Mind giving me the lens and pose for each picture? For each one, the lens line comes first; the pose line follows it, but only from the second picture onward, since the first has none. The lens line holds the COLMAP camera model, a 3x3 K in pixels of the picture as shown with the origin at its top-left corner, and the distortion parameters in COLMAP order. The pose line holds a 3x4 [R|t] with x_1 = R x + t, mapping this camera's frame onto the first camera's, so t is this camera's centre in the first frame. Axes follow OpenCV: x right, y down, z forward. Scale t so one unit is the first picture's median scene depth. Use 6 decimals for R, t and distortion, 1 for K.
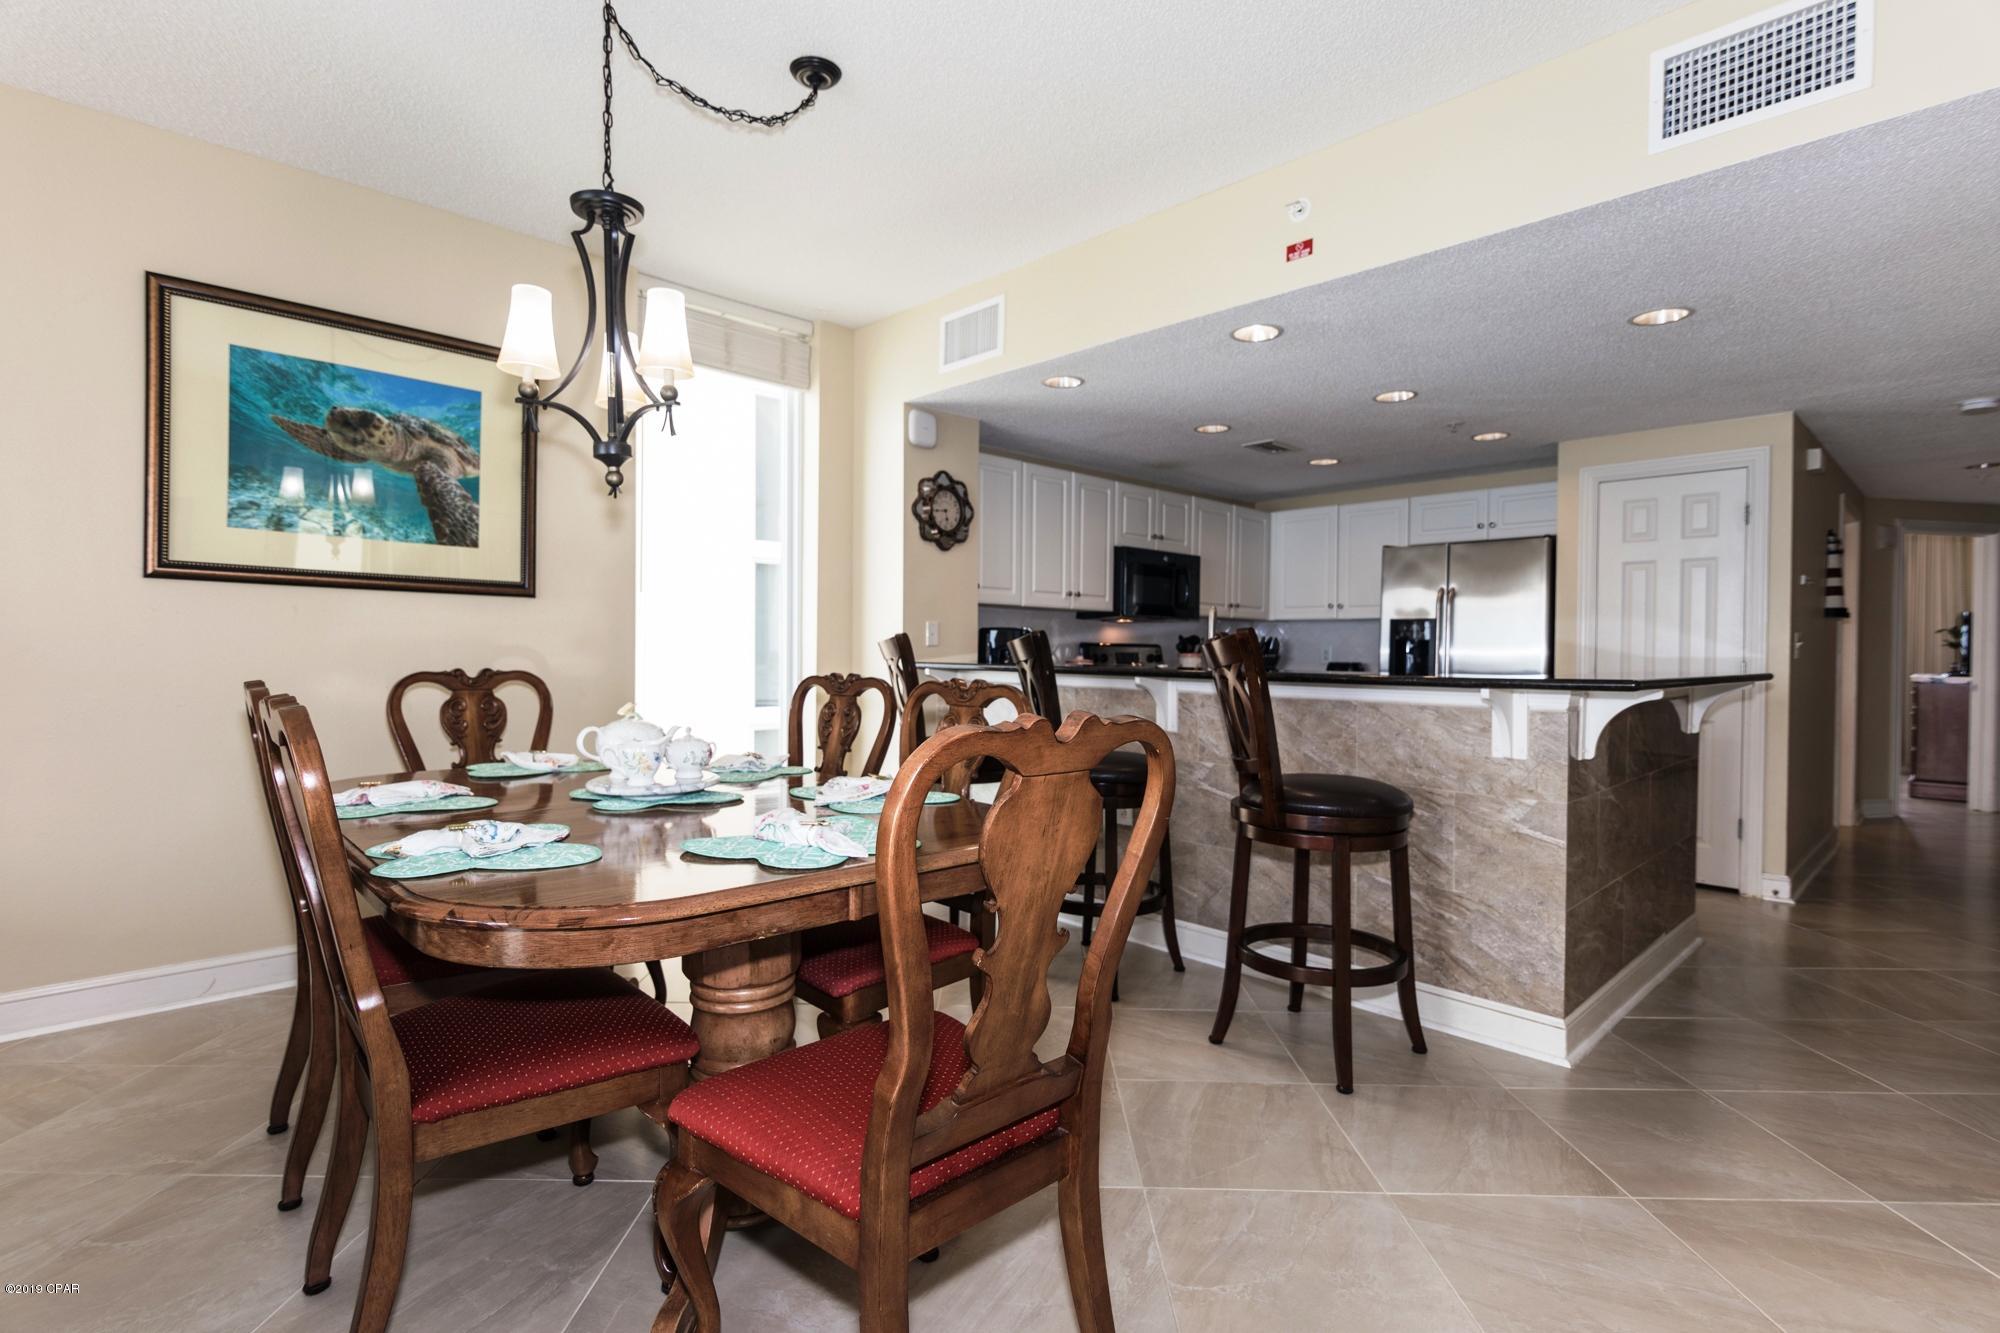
lens RADIAL K [[960.0, 0, 991.7], [0, 960.0, 670.7], [0, 0, 1]] dist [0.003321, -0.000445]
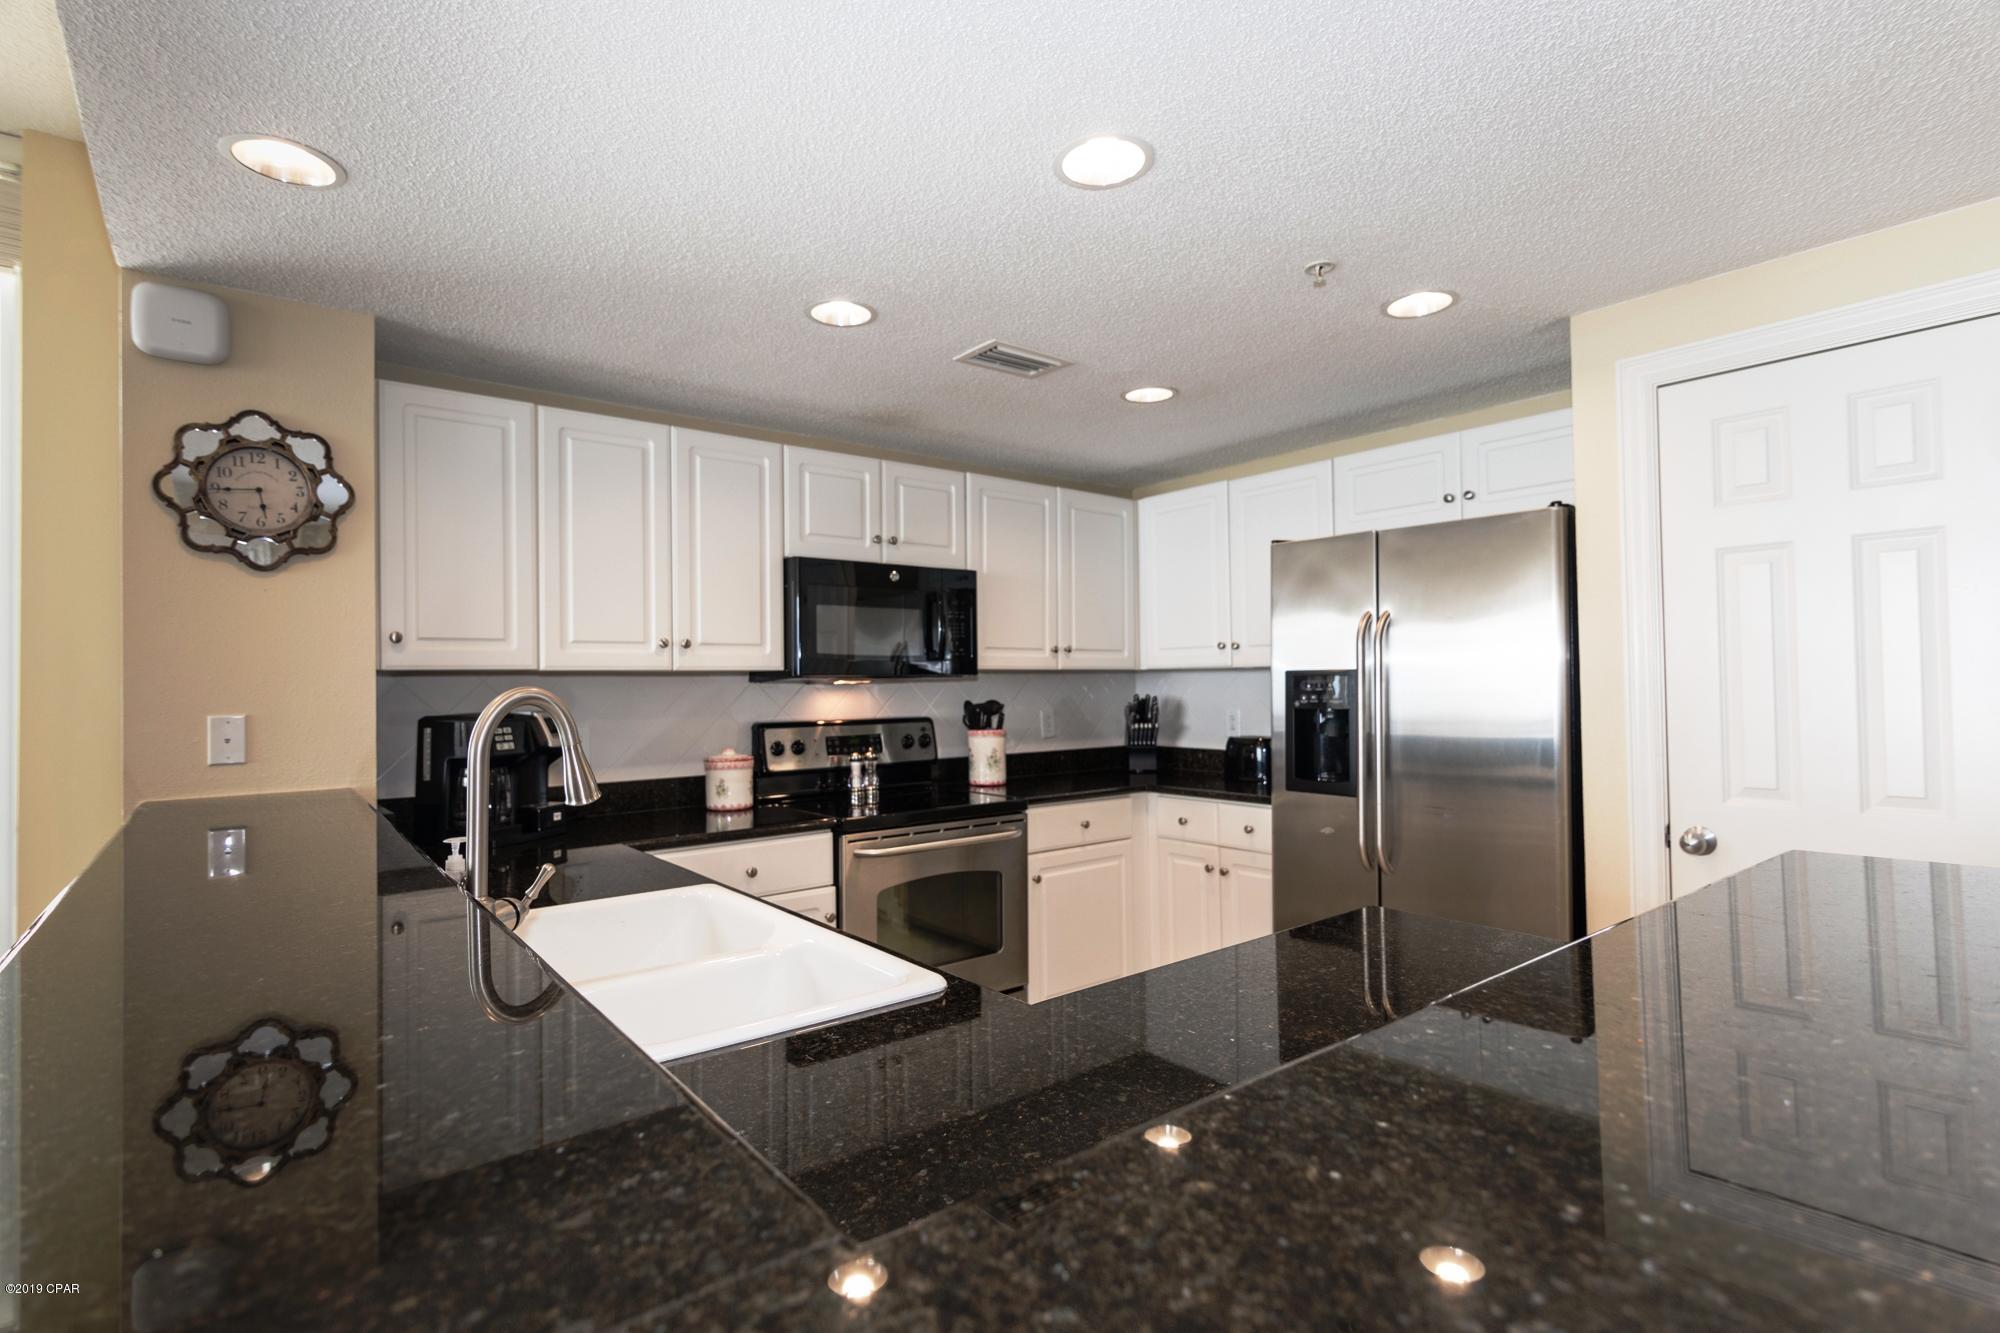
lens RADIAL K [[960.0, 0, 987.2], [0, 960.0, 667.9], [0, 0, 1]] dist [0.003321, -0.000445]
pose [[0.995569, -0.024277, -0.090845, 0.377883], [0.020911, 0.999065, -0.037832, -0.048677], [0.091678, 0.035765, 0.995146, 0.552531]]
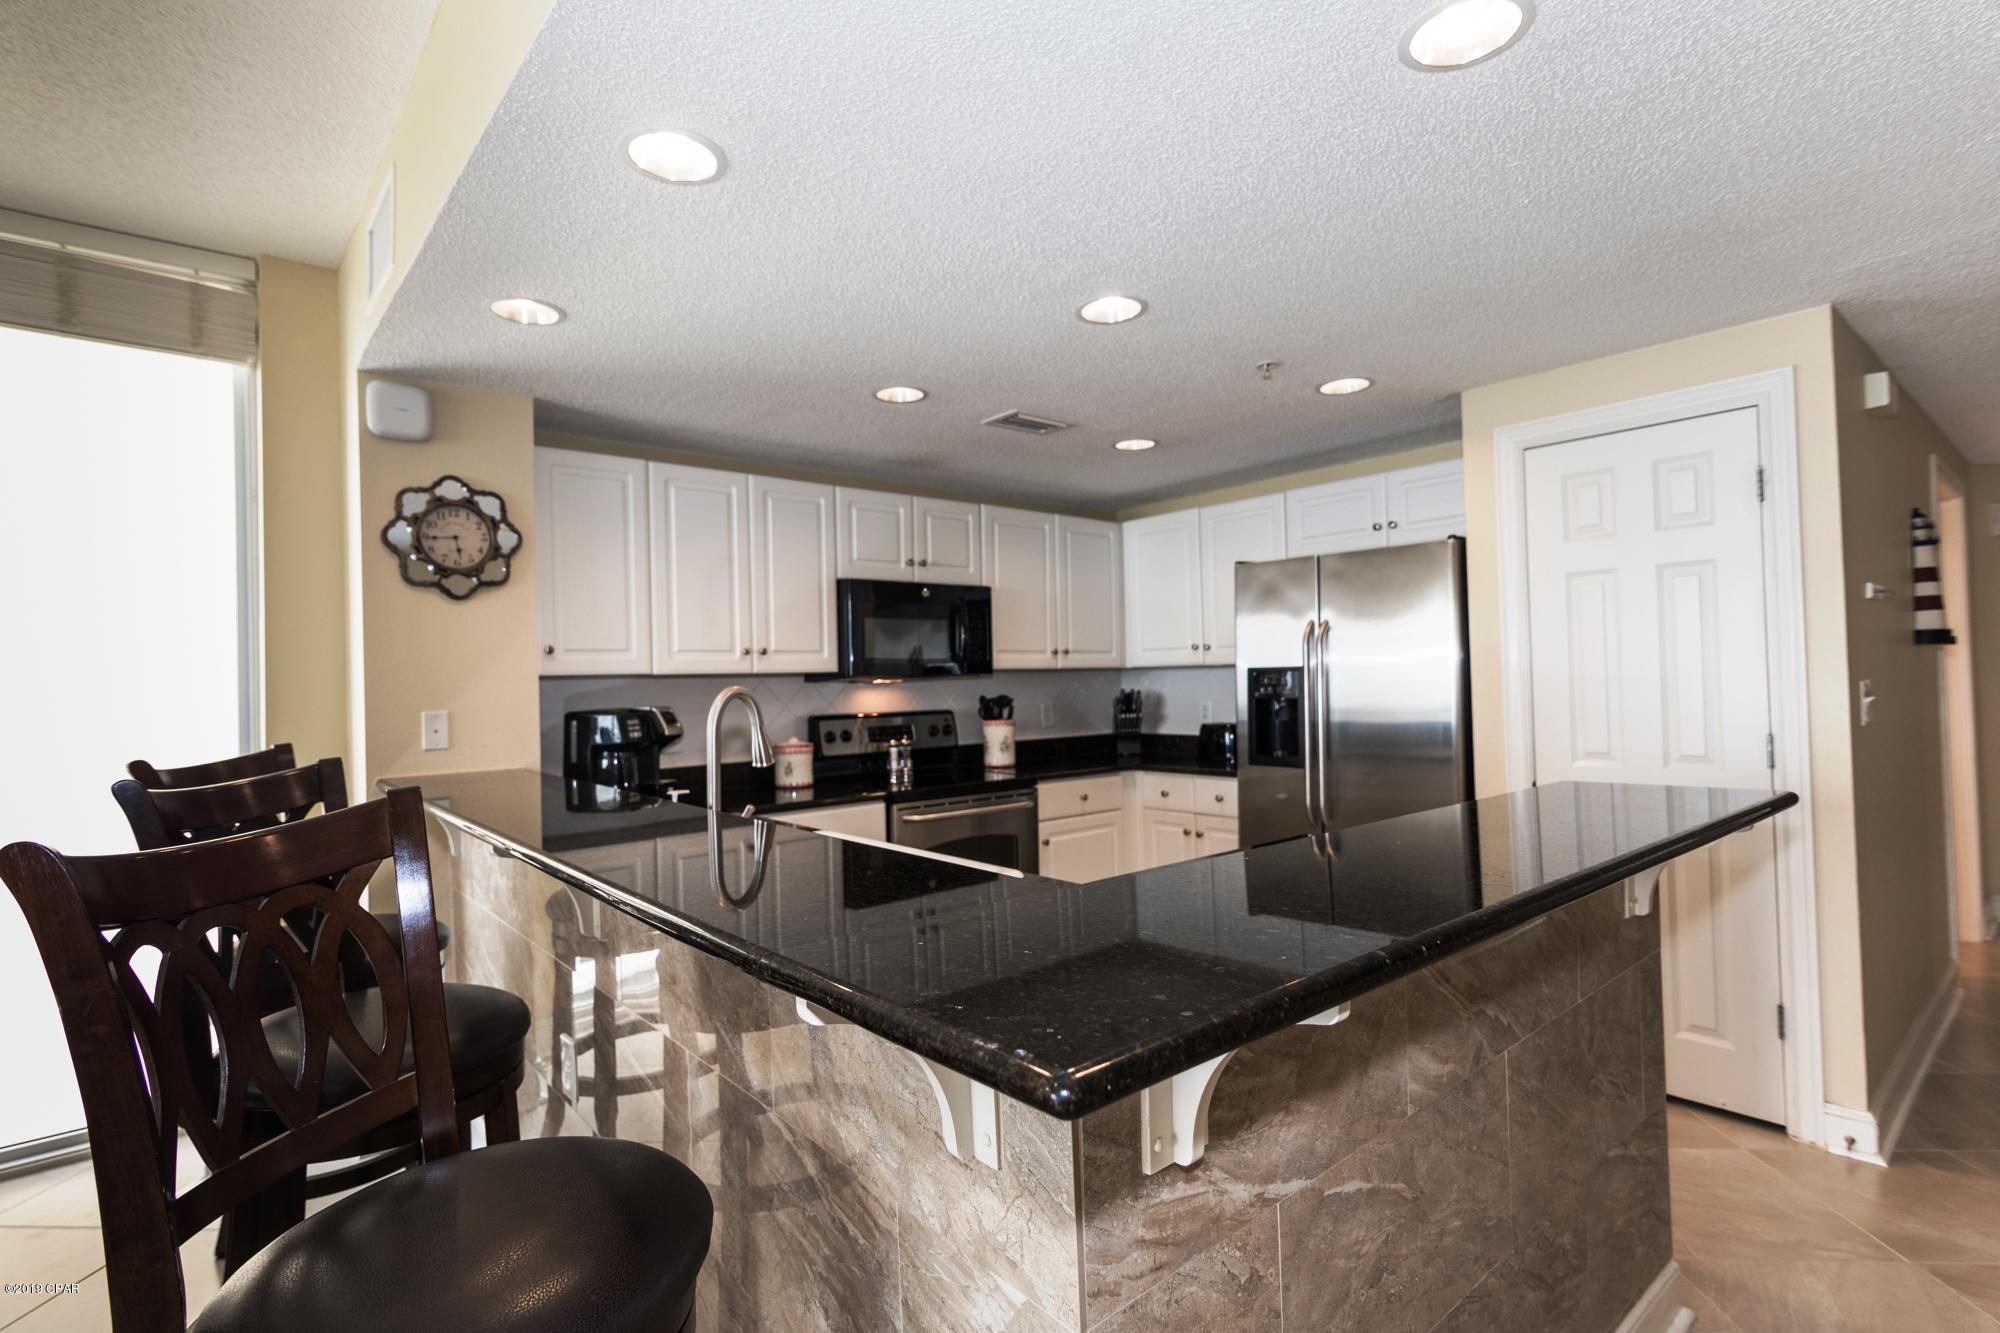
lens RADIAL K [[960.0, 0, 986.7], [0, 960.0, 670.1], [0, 0, 1]] dist [0.003321, -0.000445]
pose [[0.997427, -0.034970, -0.062581, 0.350514], [0.032961, 0.998917, -0.032846, -0.045797], [0.063662, 0.030699, 0.997499, 0.390713]]
